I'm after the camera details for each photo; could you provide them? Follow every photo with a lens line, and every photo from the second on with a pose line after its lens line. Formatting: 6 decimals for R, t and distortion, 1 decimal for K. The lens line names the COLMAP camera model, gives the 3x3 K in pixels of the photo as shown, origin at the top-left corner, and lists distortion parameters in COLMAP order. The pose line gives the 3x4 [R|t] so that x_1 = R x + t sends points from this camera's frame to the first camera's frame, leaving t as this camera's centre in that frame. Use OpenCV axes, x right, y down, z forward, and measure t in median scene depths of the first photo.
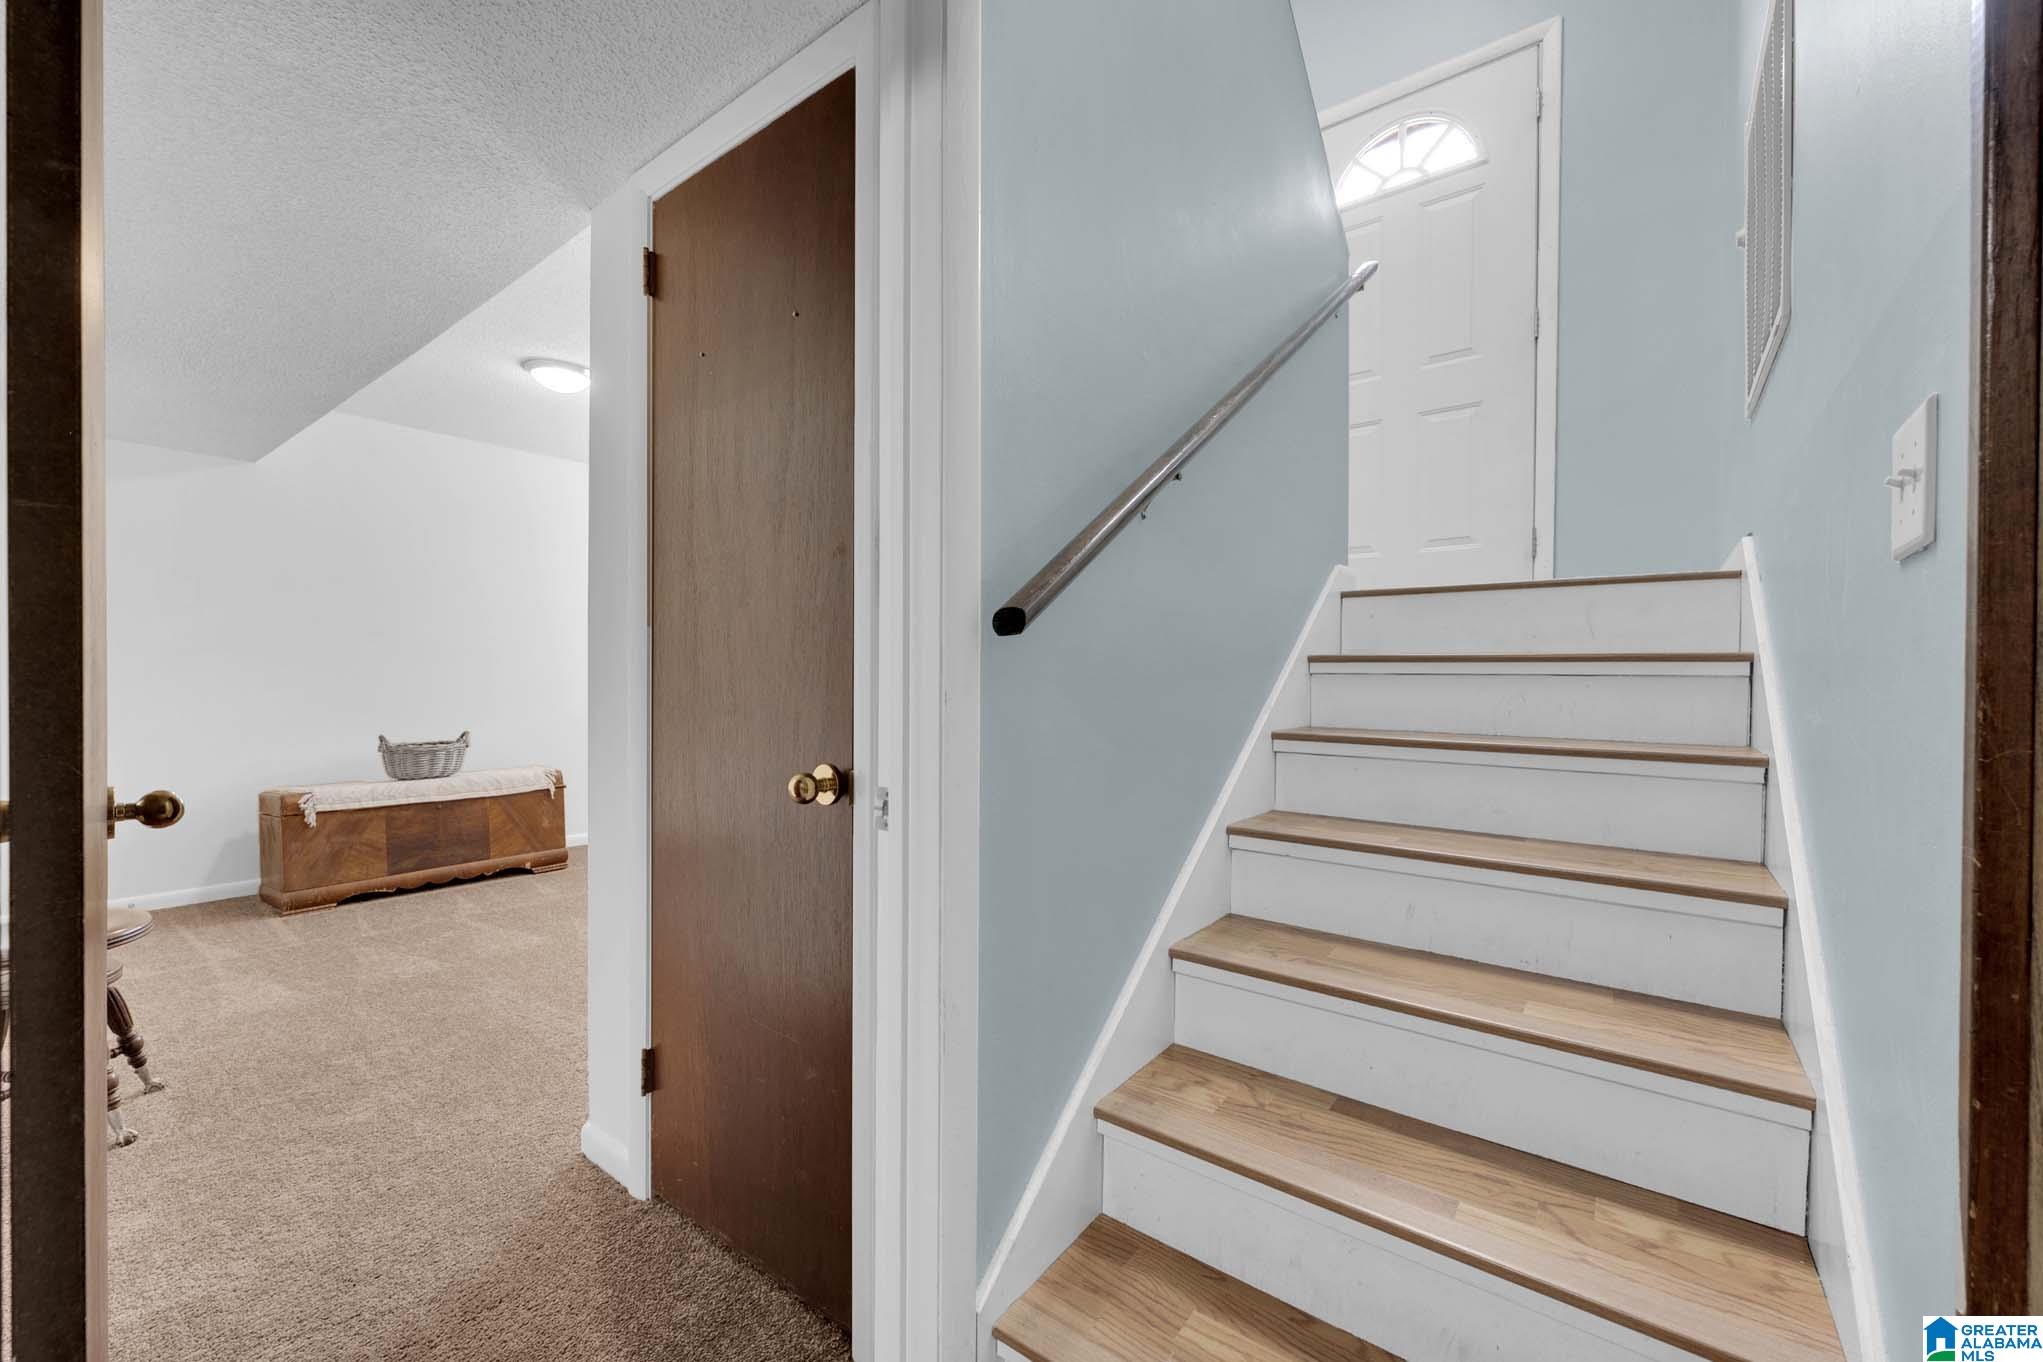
lens RADIAL K [[809.1, 0, 1021.5], [0, 809.1, 681.0], [0, 0, 1]] dist [0.004527, 0.000189]
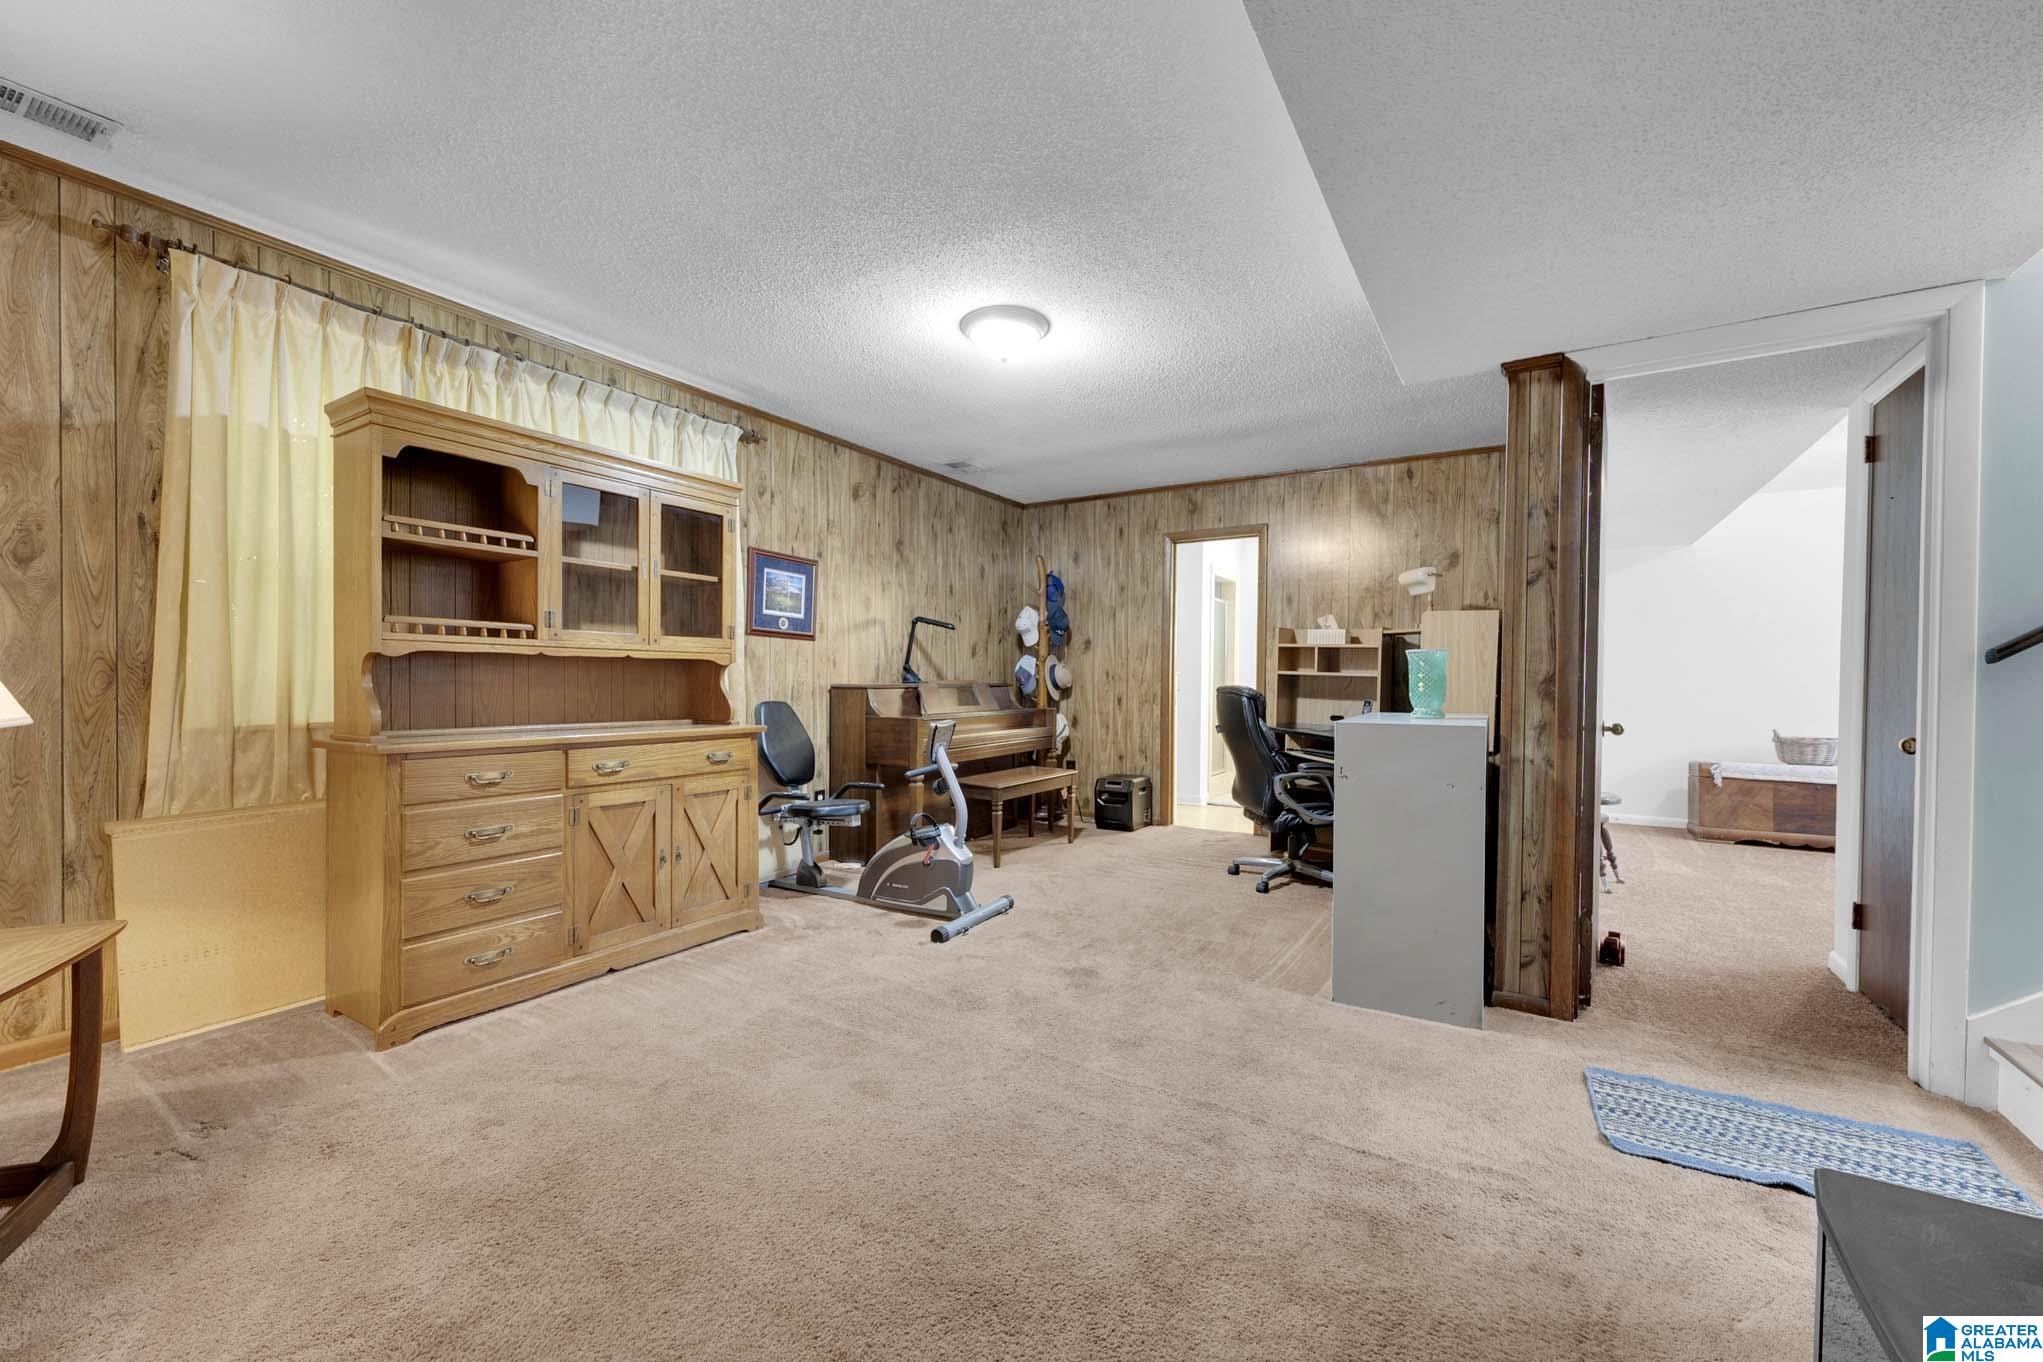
lens RADIAL K [[809.1, 0, 1021.5], [0, 809.1, 681.0], [0, 0, 1]] dist [0.004527, 0.000189]
pose [[0.096806, 0.008148, -0.995270, 0.488456], [-0.019698, 0.999786, 0.006269, 0.004101], [0.995108, 0.018998, 0.096946, -0.422979]]
